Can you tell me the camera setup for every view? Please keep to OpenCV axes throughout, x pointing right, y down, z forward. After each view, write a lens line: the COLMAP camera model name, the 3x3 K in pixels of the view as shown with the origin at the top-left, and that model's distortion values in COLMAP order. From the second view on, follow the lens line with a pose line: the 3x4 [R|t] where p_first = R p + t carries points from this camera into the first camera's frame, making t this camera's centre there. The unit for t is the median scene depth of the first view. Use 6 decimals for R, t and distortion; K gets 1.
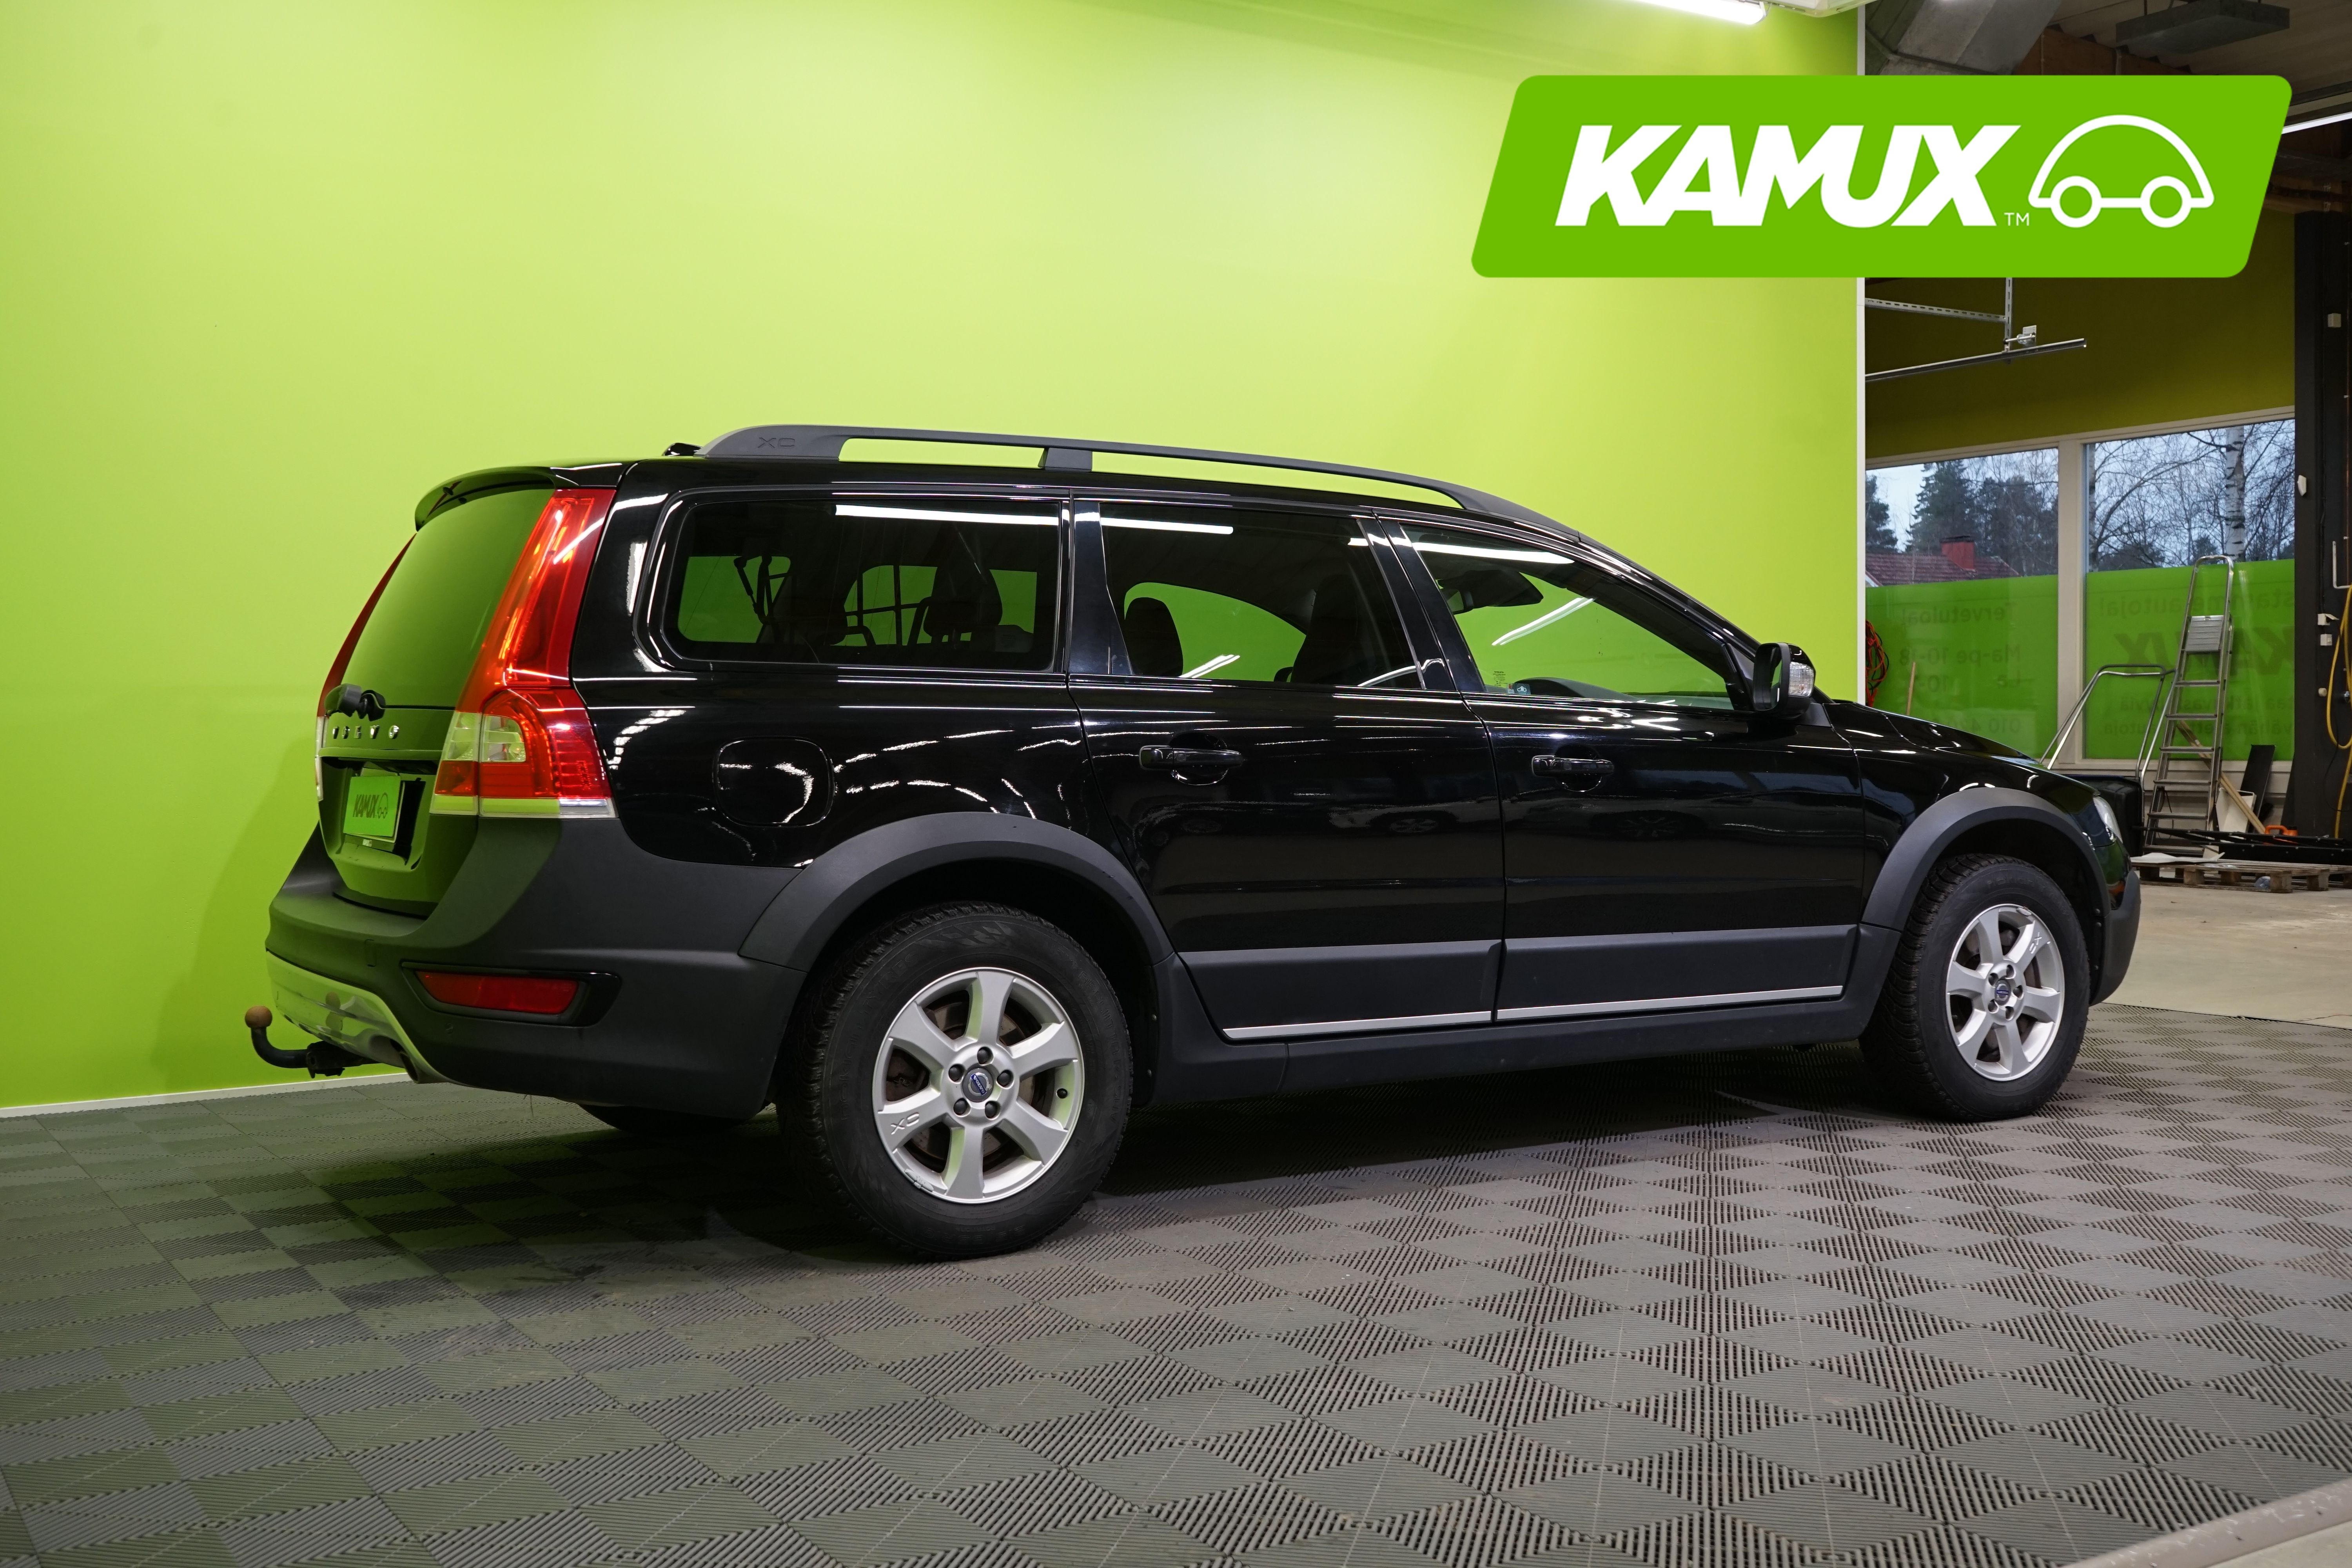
lens RADIAL K [[2267.5, 0, 1177.3], [0, 2267.5, 775.4], [0, 0, 1]] dist [0.009809, -0.005203]
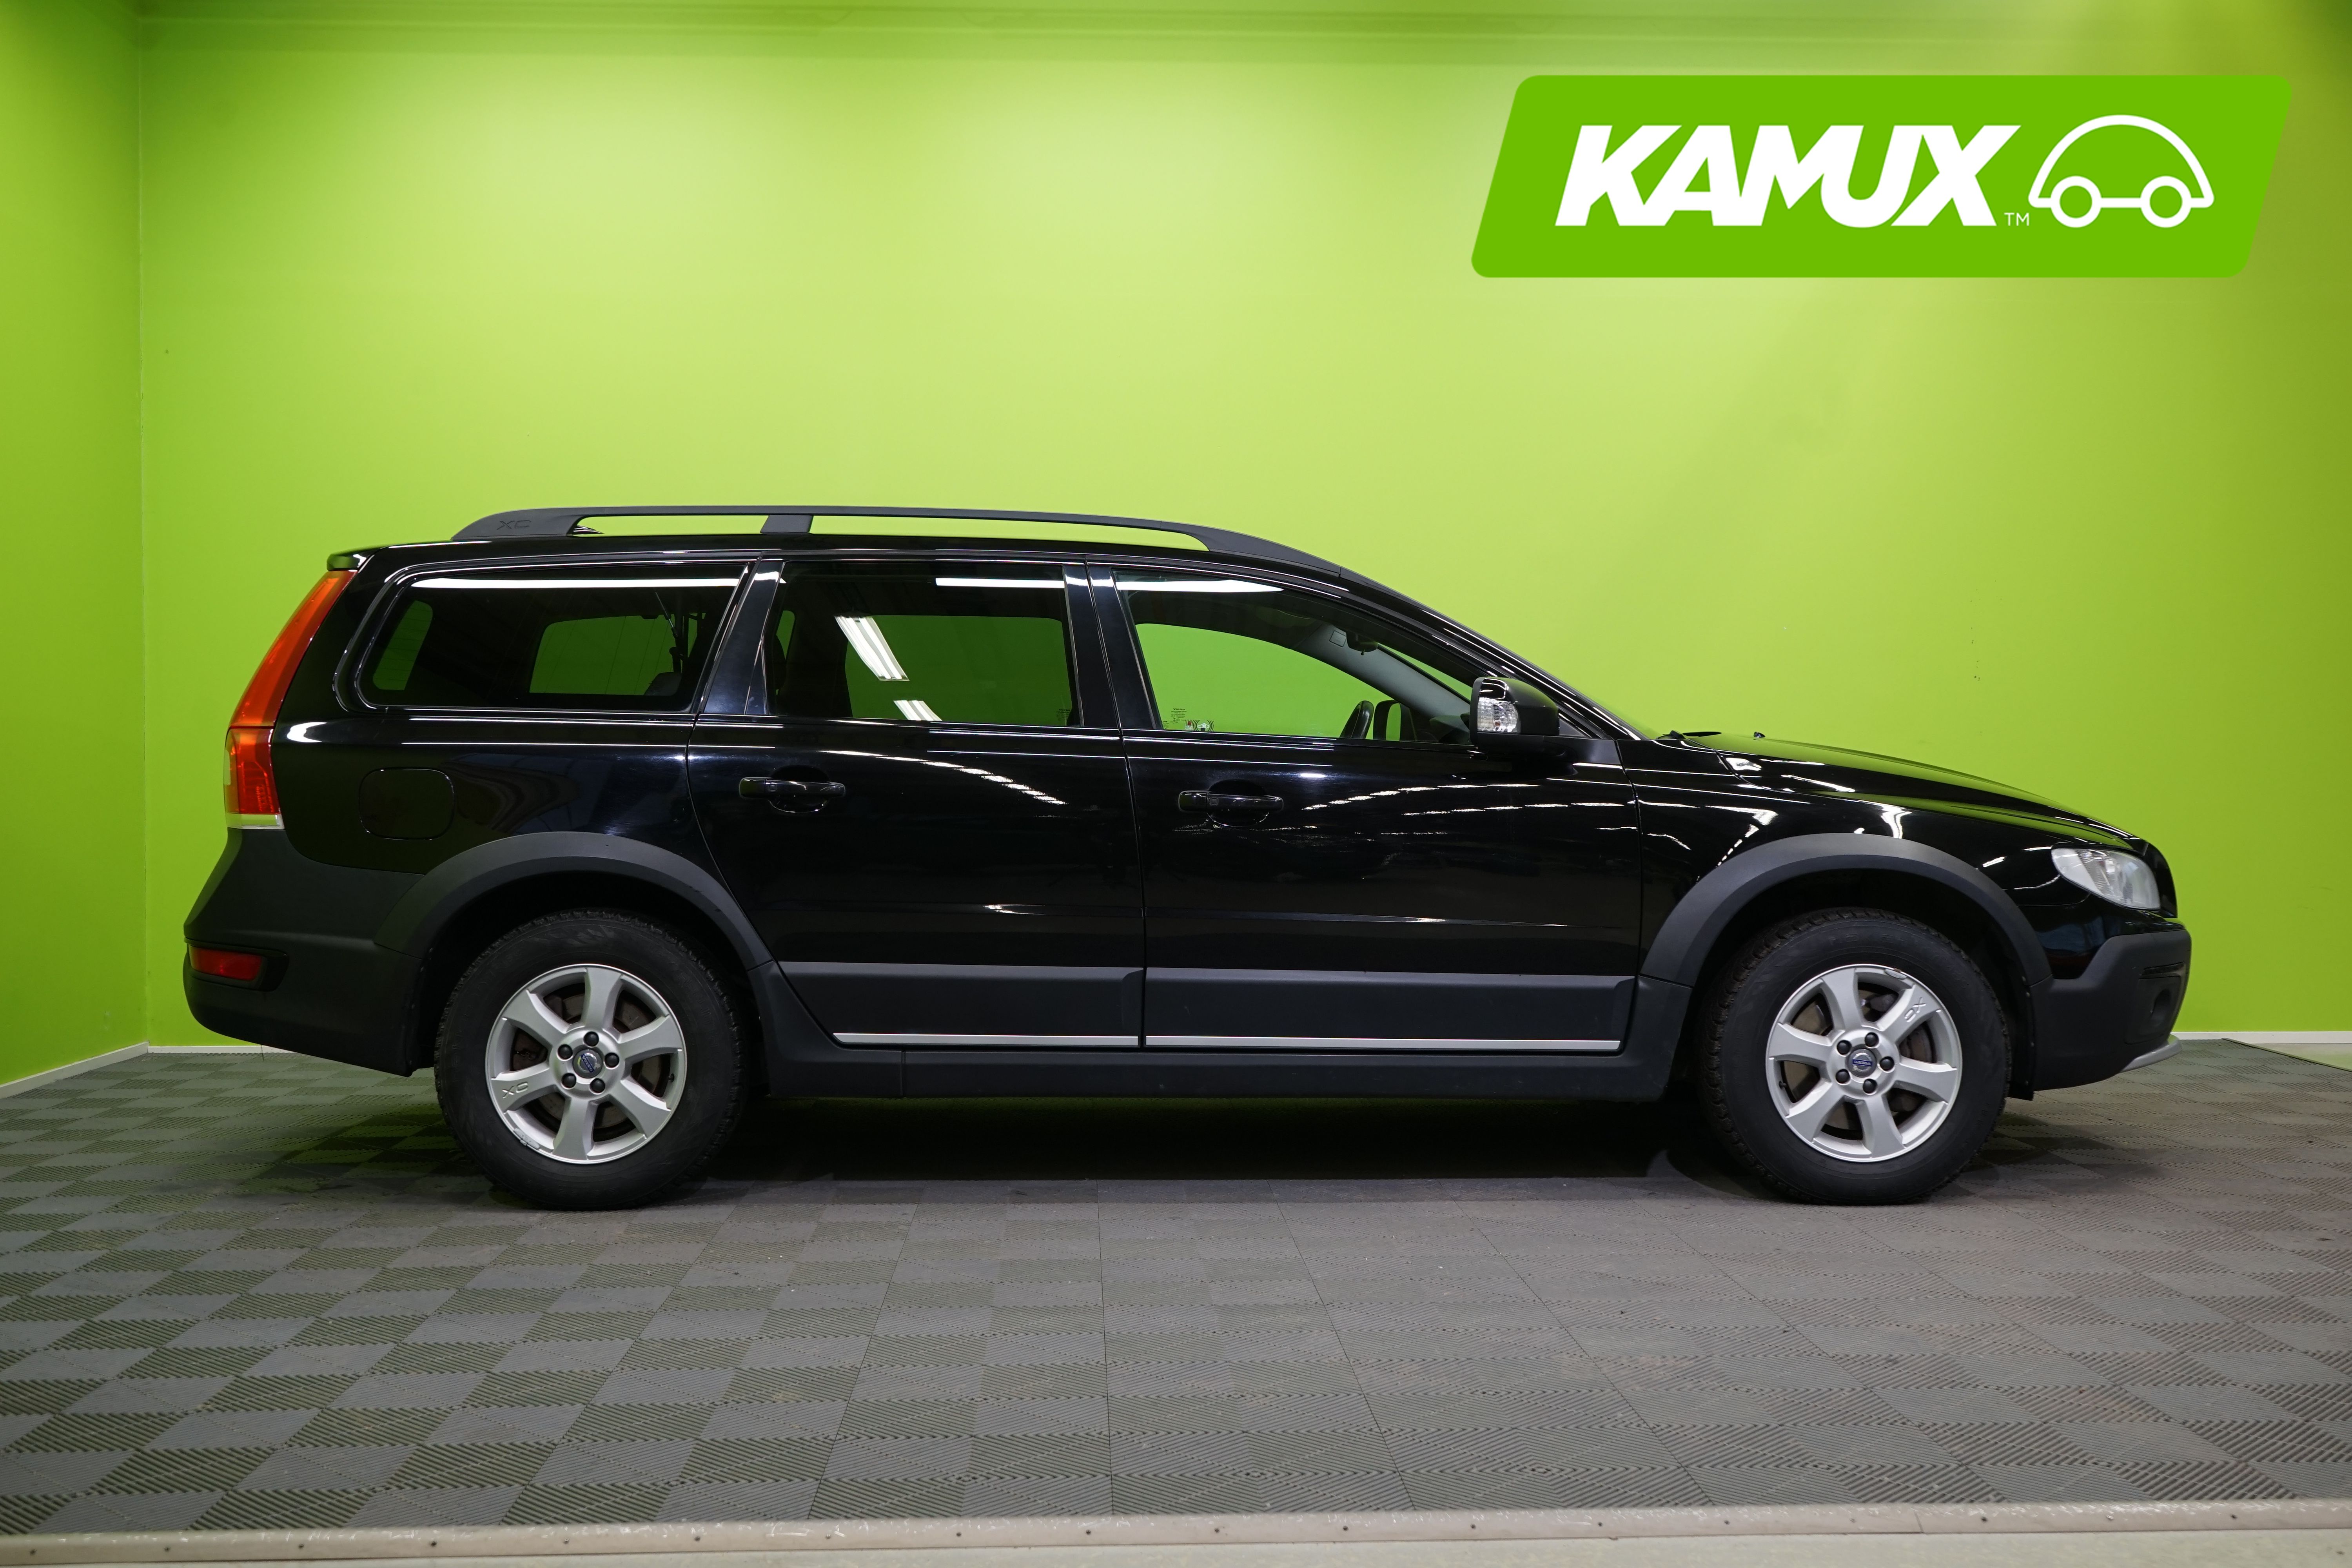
lens RADIAL K [[2267.5, 0, 1177.3], [0, 2267.5, 775.4], [0, 0, 1]] dist [0.009809, -0.005203]
pose [[0.876903, 0.011517, -0.480530, 0.712918], [-0.016077, 0.999856, -0.005375, -0.011320], [0.480399, 0.012439, 0.876962, 0.106484]]
